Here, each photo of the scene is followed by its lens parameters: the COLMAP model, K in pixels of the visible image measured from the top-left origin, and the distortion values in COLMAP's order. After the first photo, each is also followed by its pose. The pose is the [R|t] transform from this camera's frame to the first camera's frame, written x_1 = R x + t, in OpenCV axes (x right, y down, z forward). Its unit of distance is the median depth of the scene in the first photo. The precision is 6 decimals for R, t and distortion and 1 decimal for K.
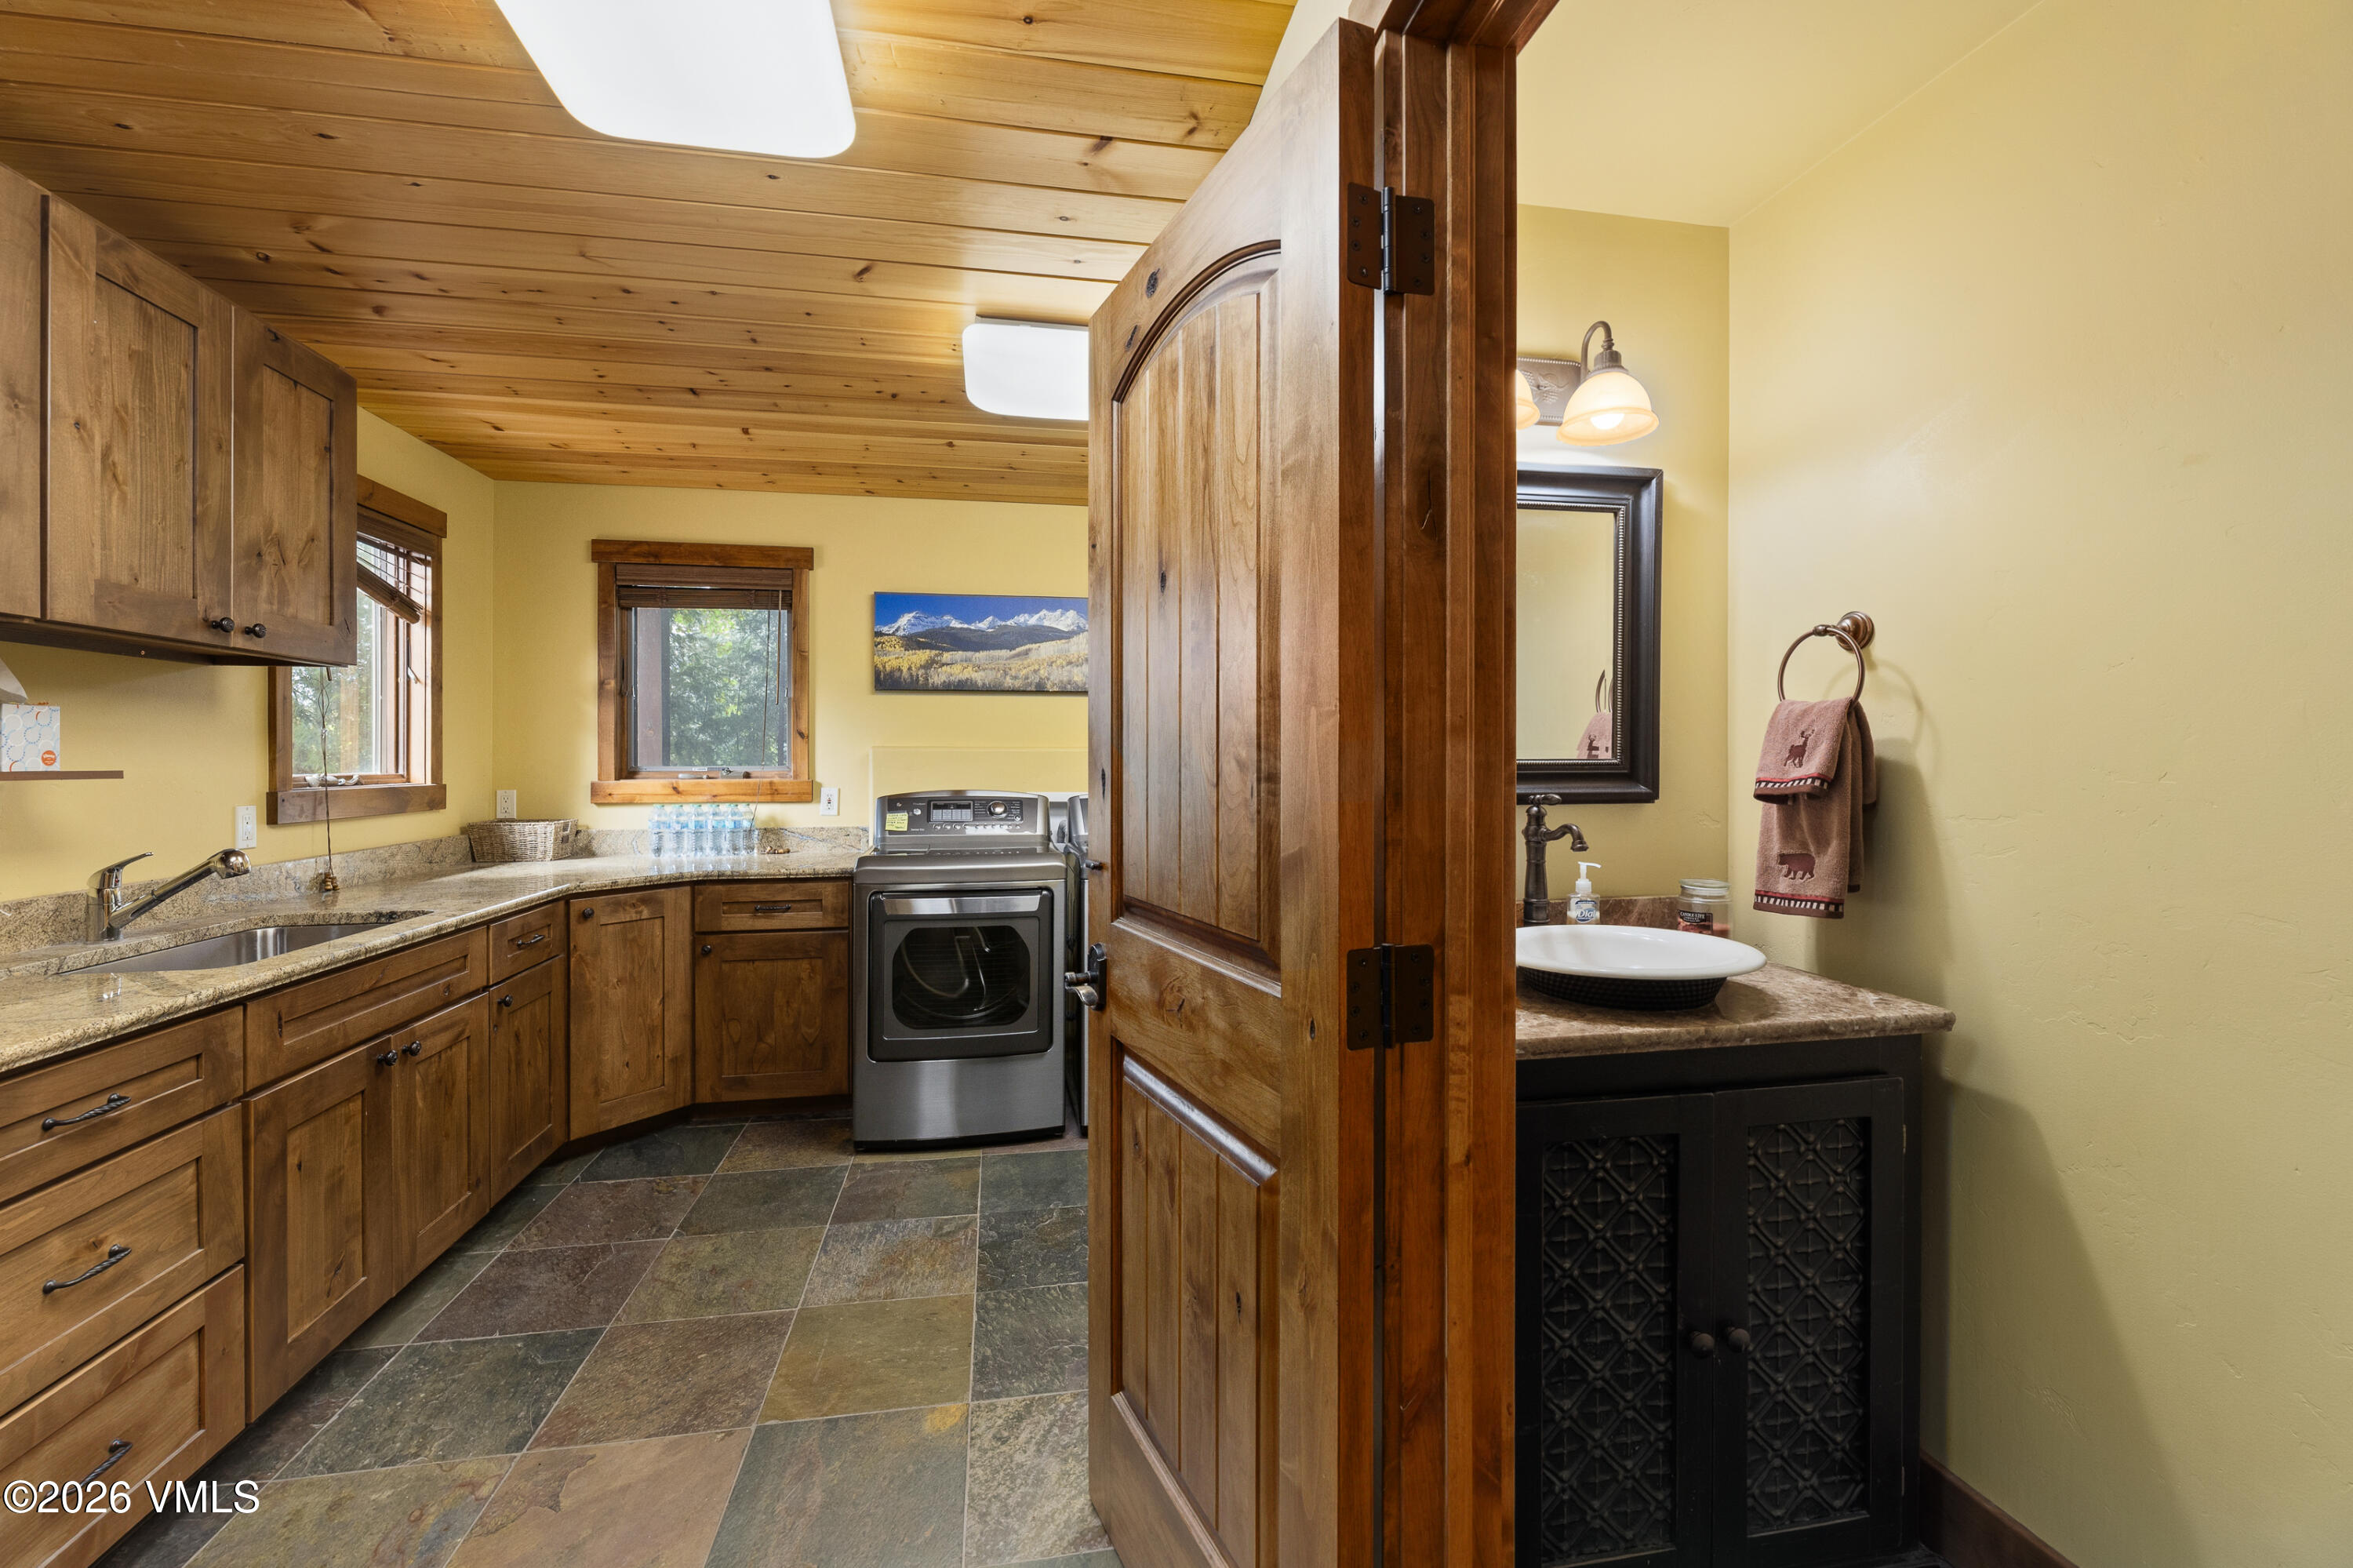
lens RADIAL K [[966.7, 0, 1168.5], [0, 966.7, 758.8], [0, 0, 1]] dist [0.001884, -0.000742]
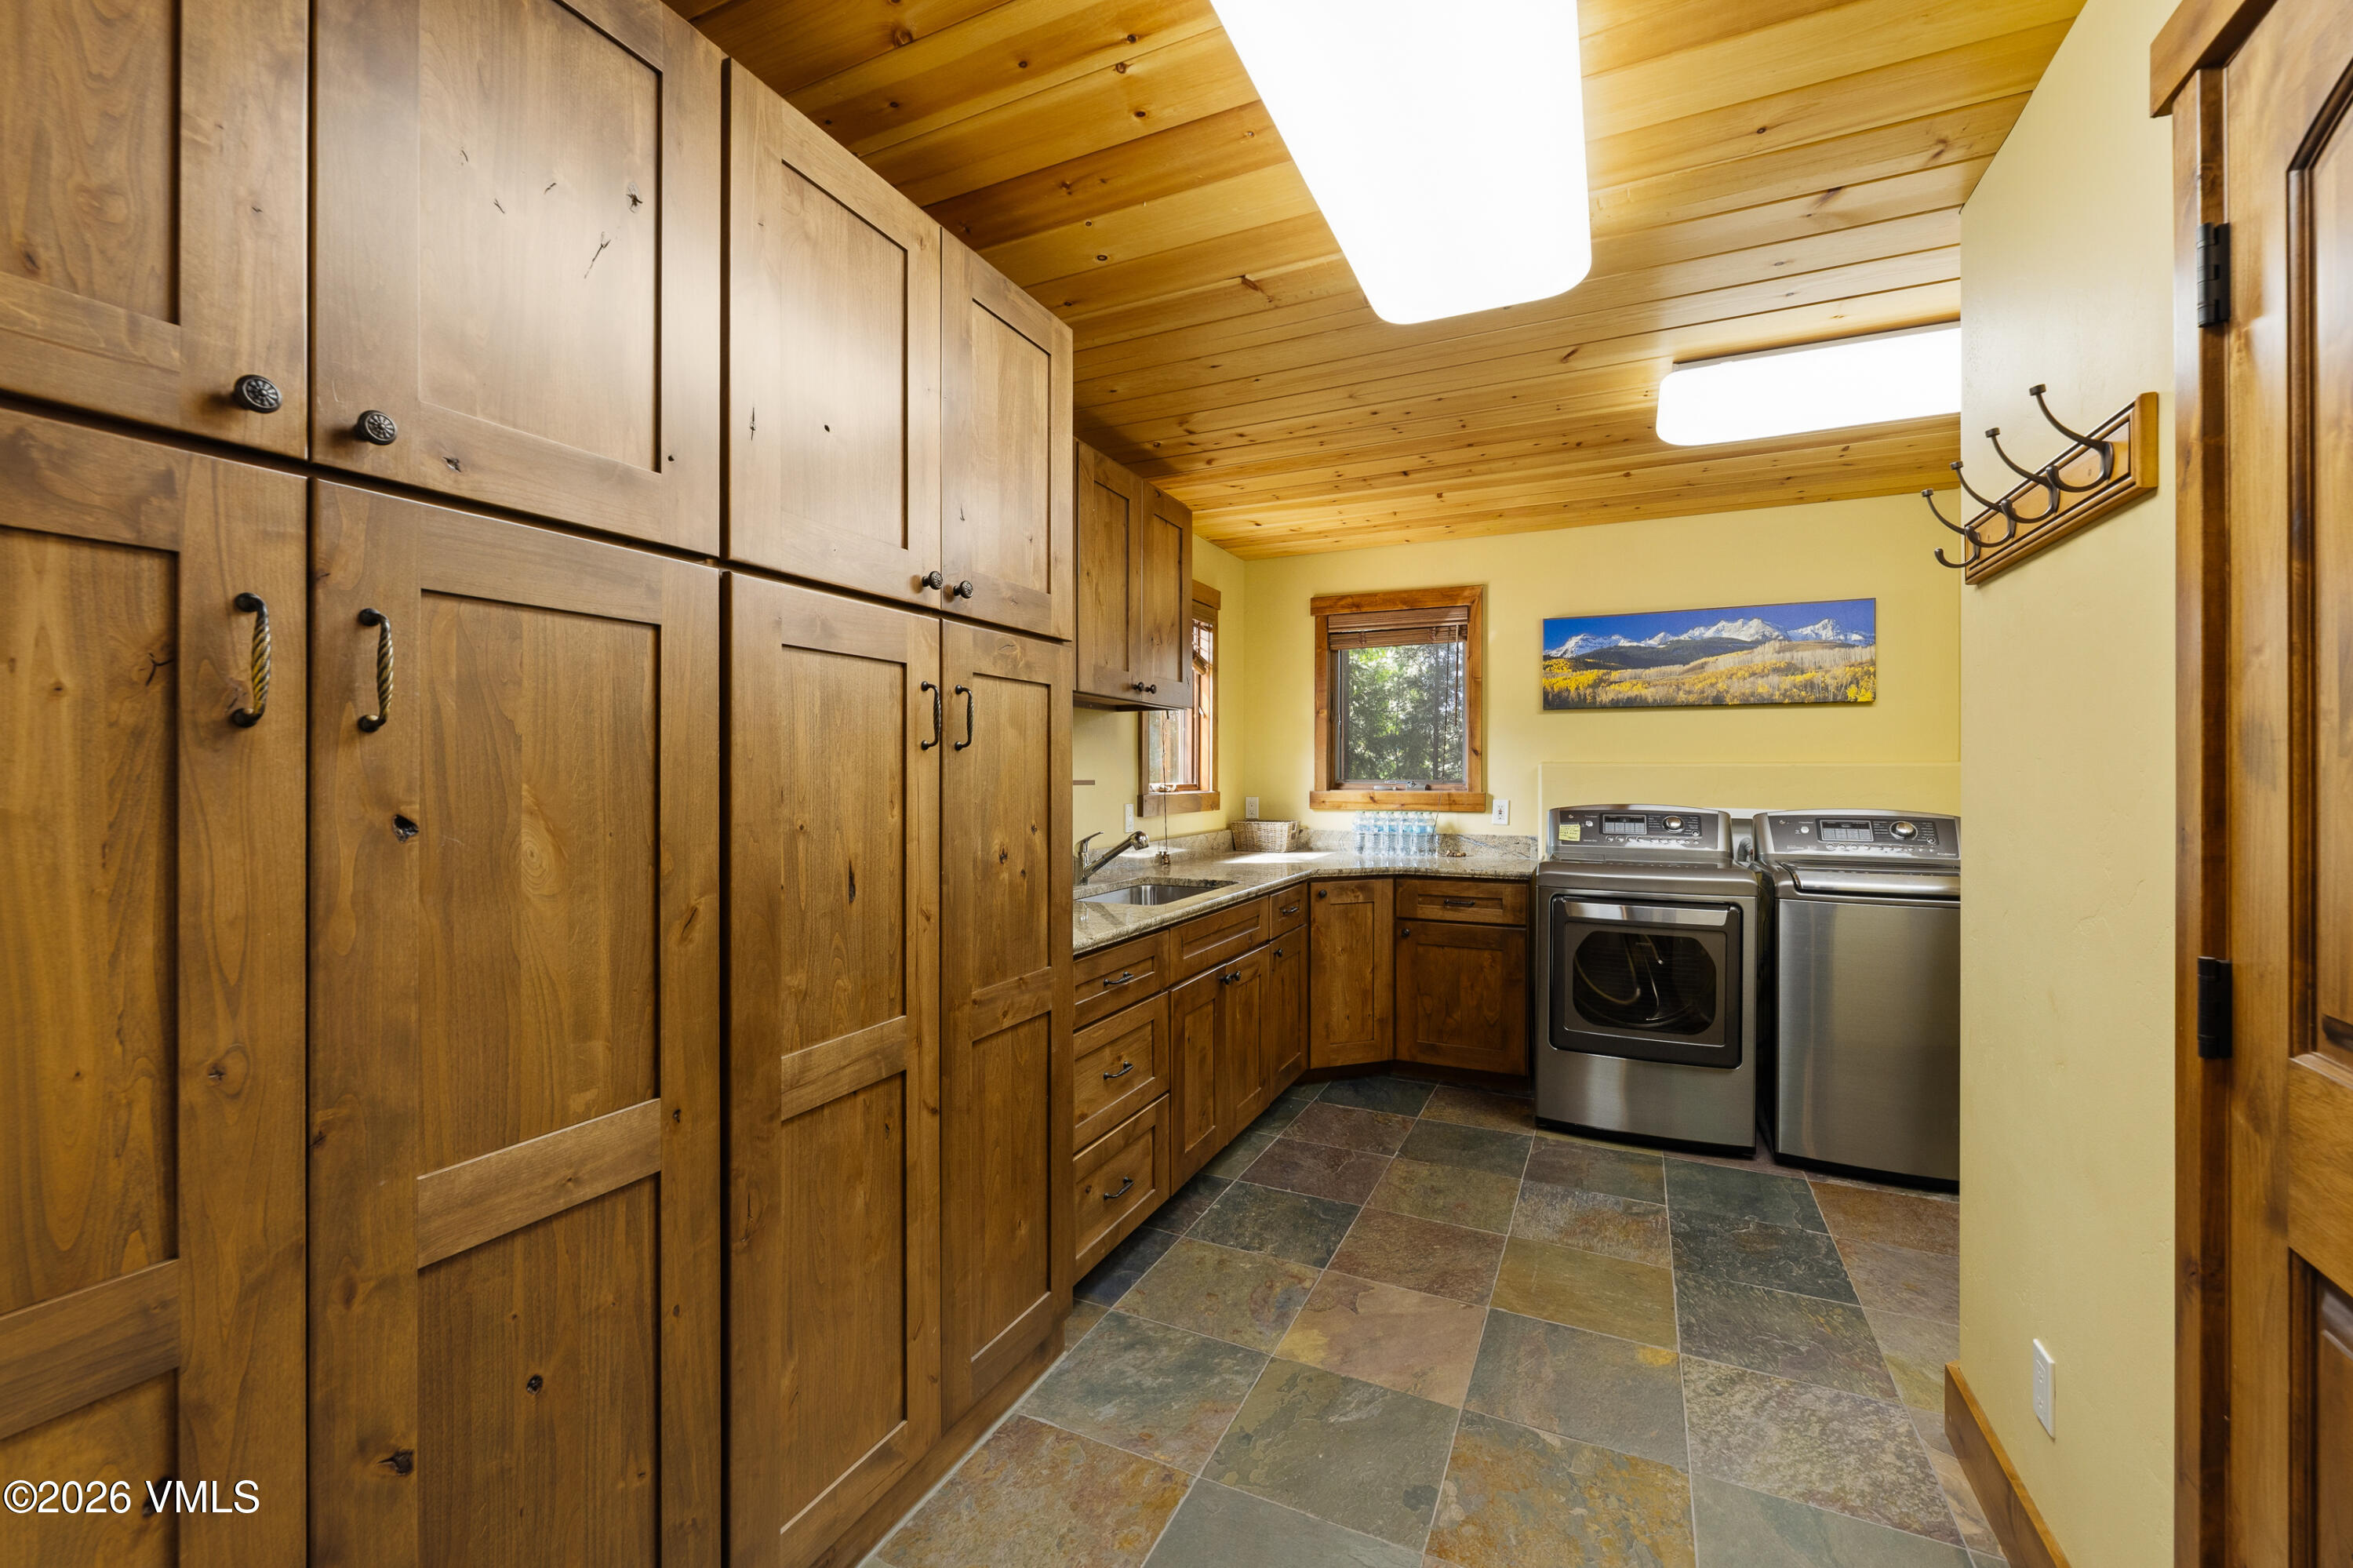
lens RADIAL K [[966.7, 0, 1166.2], [0, 966.7, 768.6], [0, 0, 1]] dist [0.001884, -0.000742]
pose [[0.813573, -0.000011, -0.581463, -0.028129], [-0.002578, 0.999990, -0.003625, -0.000845], [0.581457, 0.004448, 0.813565, -0.184207]]
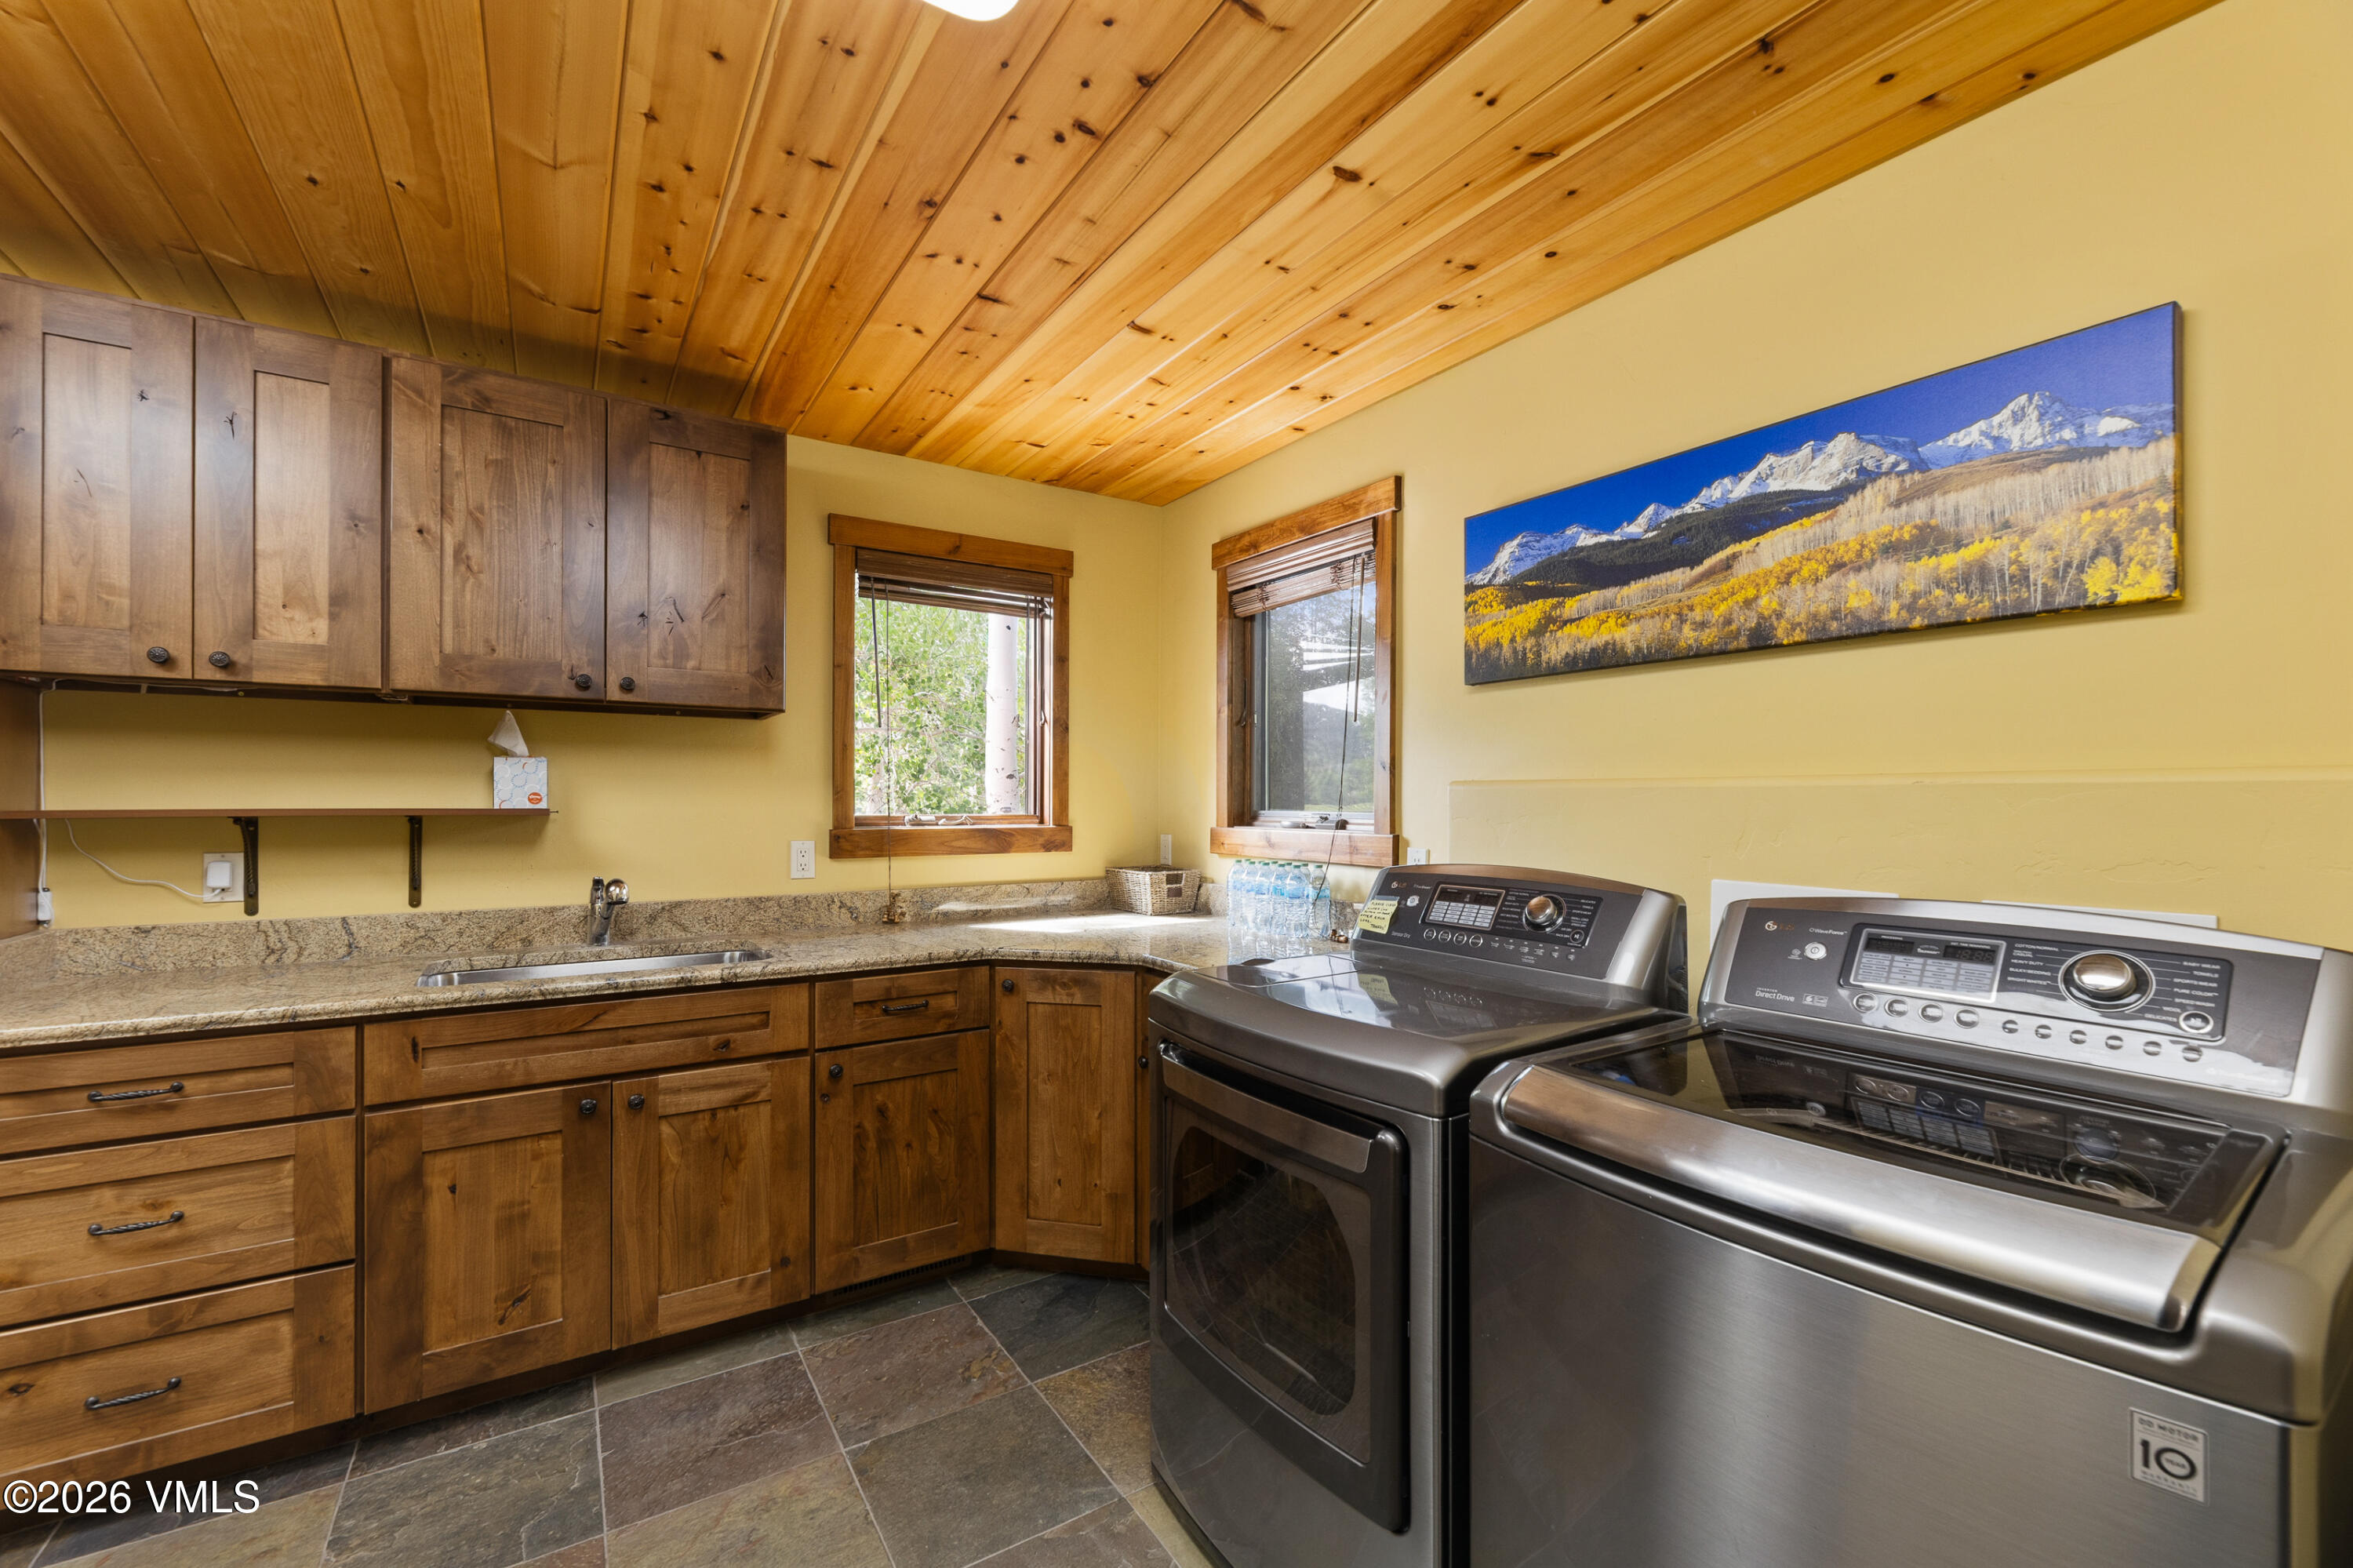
lens RADIAL K [[966.7, 0, 1174.5], [0, 966.7, 795.0], [0, 0, 1]] dist [0.001884, -0.000742]
pose [[0.382969, -0.002486, -0.923758, 0.257193], [-0.003596, 0.999985, -0.004182, -0.002046], [0.923754, 0.004923, 0.382954, 0.924074]]
